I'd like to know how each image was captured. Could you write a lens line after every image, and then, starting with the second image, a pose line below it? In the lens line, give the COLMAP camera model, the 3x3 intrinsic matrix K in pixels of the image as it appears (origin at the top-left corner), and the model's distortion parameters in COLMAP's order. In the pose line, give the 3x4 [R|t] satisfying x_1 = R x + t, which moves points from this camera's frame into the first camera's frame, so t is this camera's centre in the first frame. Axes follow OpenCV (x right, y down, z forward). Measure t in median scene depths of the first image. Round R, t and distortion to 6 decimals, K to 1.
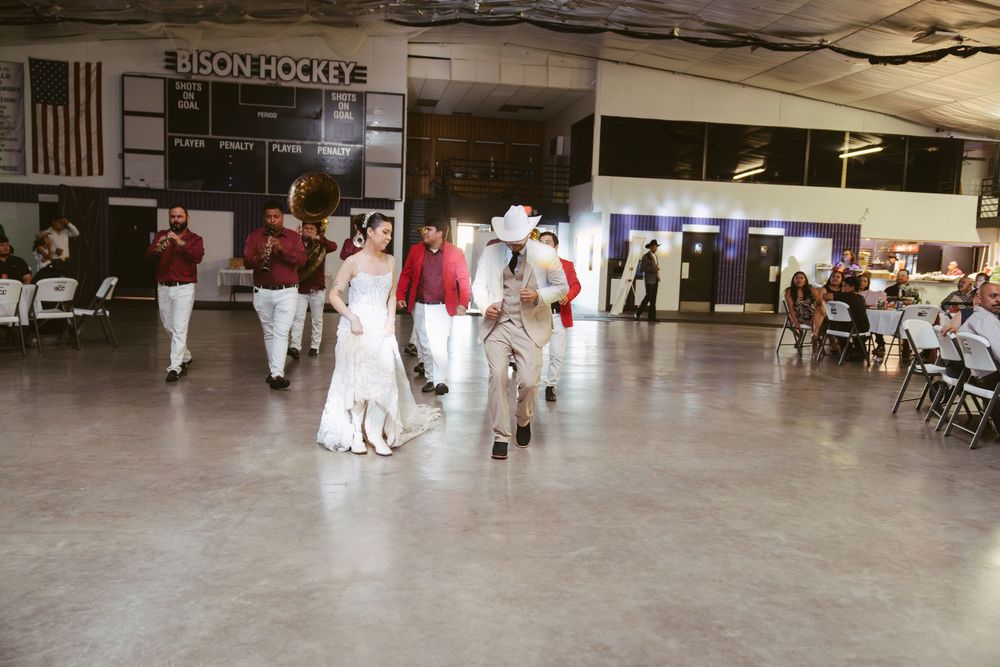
lens RADIAL K [[818.5, 0, 500.0], [0, 818.5, 333.5], [0, 0, 1]] dist [-0.004447, 0.012561]
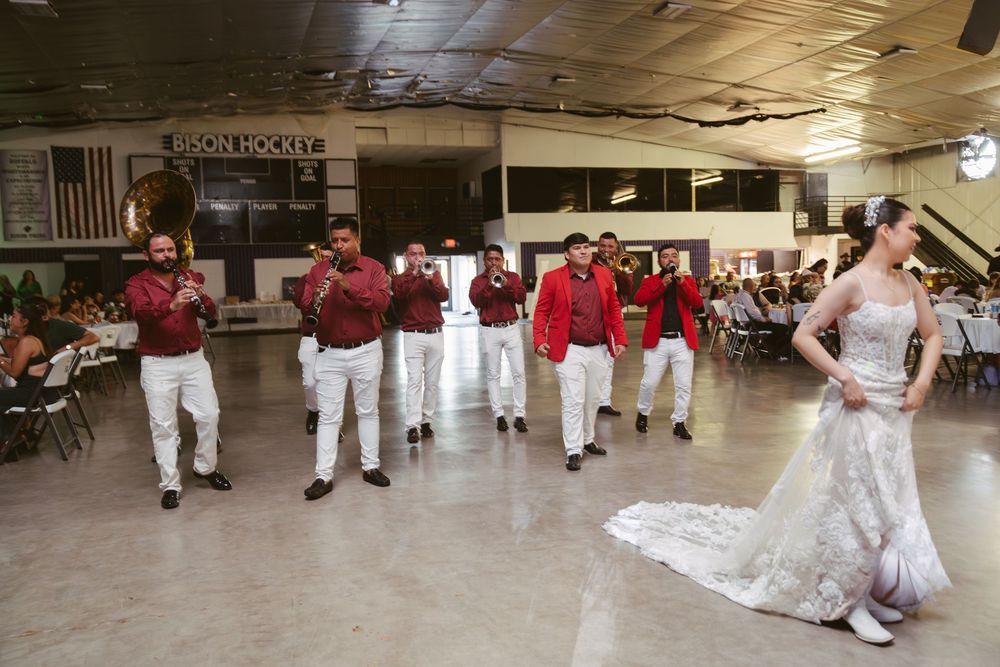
lens RADIAL K [[822.4, 0, 500.0], [0, 822.4, 333.5], [0, 0, 1]] dist [-0.002979, 0.008786]
pose [[0.988598, -0.073122, 0.131634, -0.084300], [0.076743, 0.996794, -0.022638, 0.024738], [-0.129556, 0.032482, 0.991040, -0.295715]]
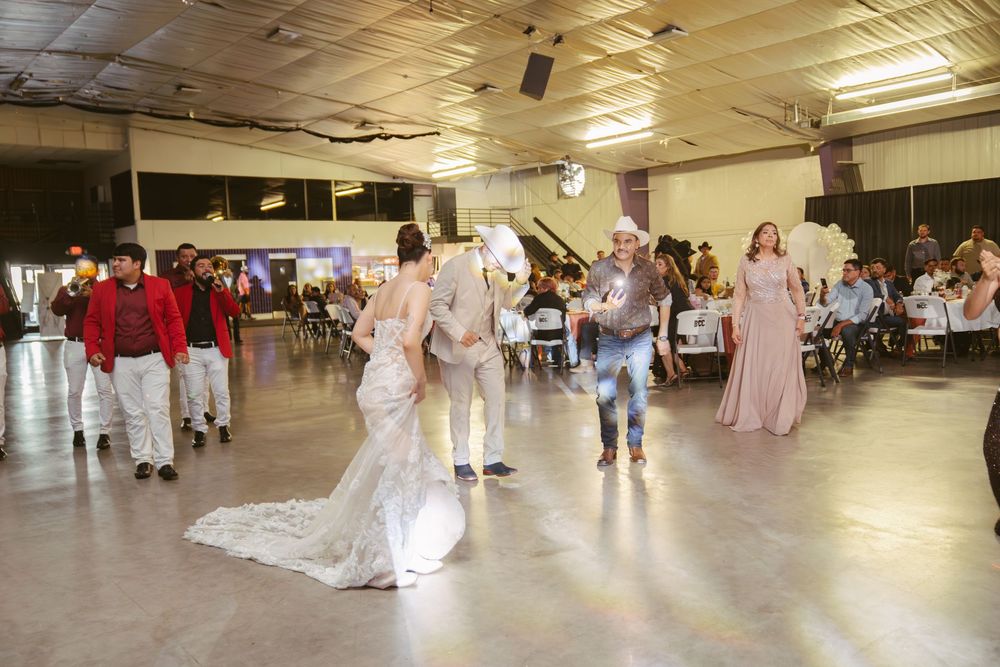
lens RADIAL K [[822.4, 0, 500.0], [0, 822.4, 333.5], [0, 0, 1]] dist [-0.002979, 0.008786]
pose [[0.859694, -0.108567, 0.499139, -0.057968], [0.119549, 0.992778, 0.010032, 0.033014], [-0.496623, 0.051047, 0.866464, -0.377382]]
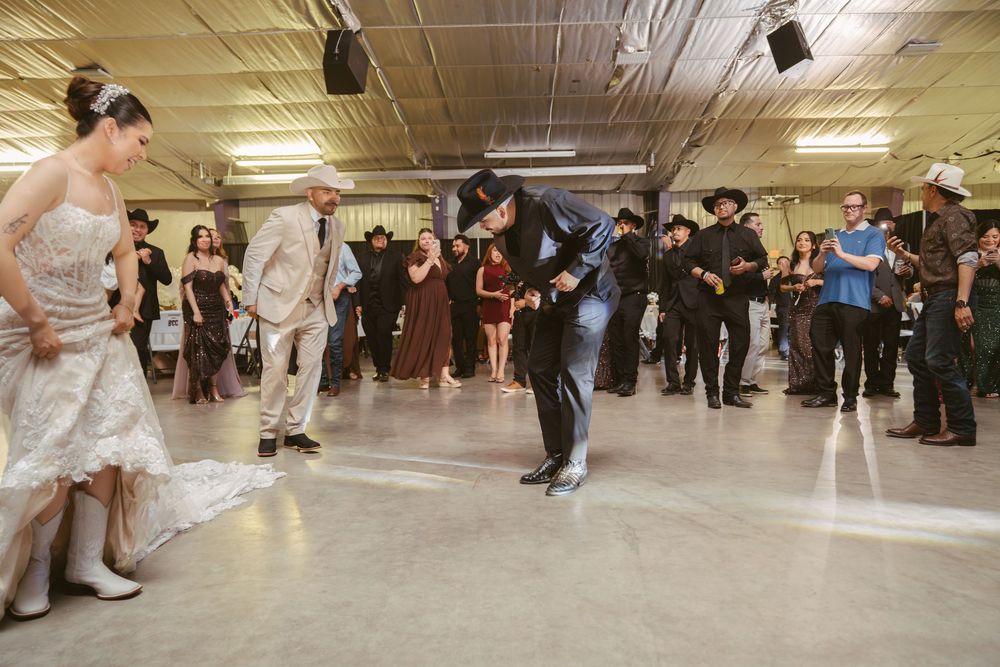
lens RADIAL K [[681.1, 0, 500.0], [0, 681.1, 333.5], [0, 0, 1]] dist [-0.024174, 0.016146]
pose [[0.225689, -0.074154, 0.971373, -0.096612], [0.109350, 0.992726, 0.050378, 0.053609], [-0.968043, 0.094850, 0.232156, -0.325421]]
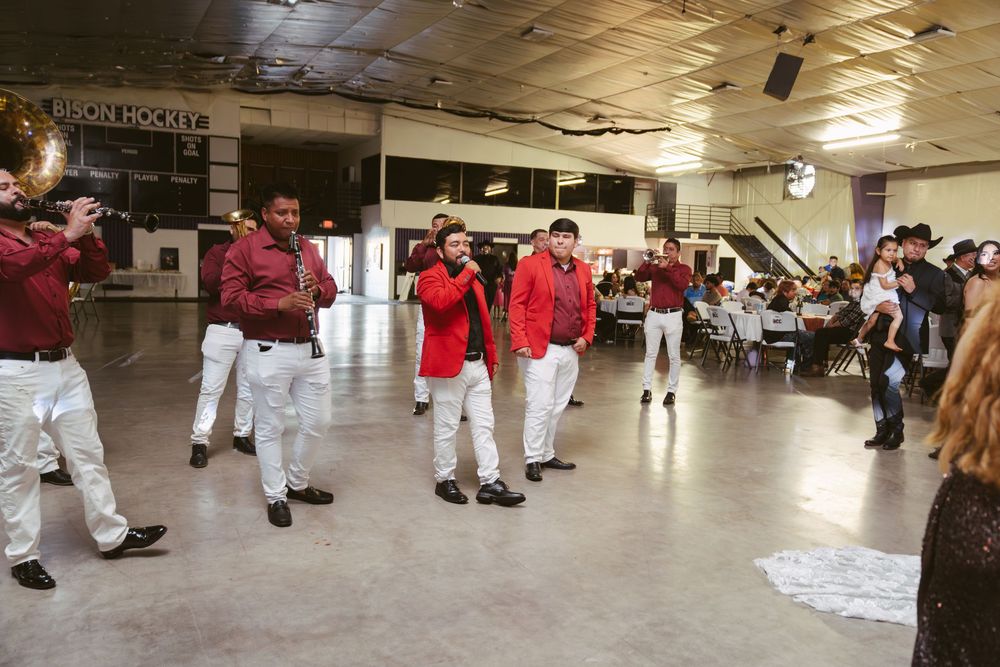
lens RADIAL K [[818.5, 0, 500.0], [0, 818.5, 333.5], [0, 0, 1]] dist [-0.004447, 0.012561]
pose [[0.959156, -0.031902, 0.281071, -0.095765], [0.032194, 0.999475, 0.003581, 0.033224], [-0.281038, 0.005614, 0.959680, -0.395926]]
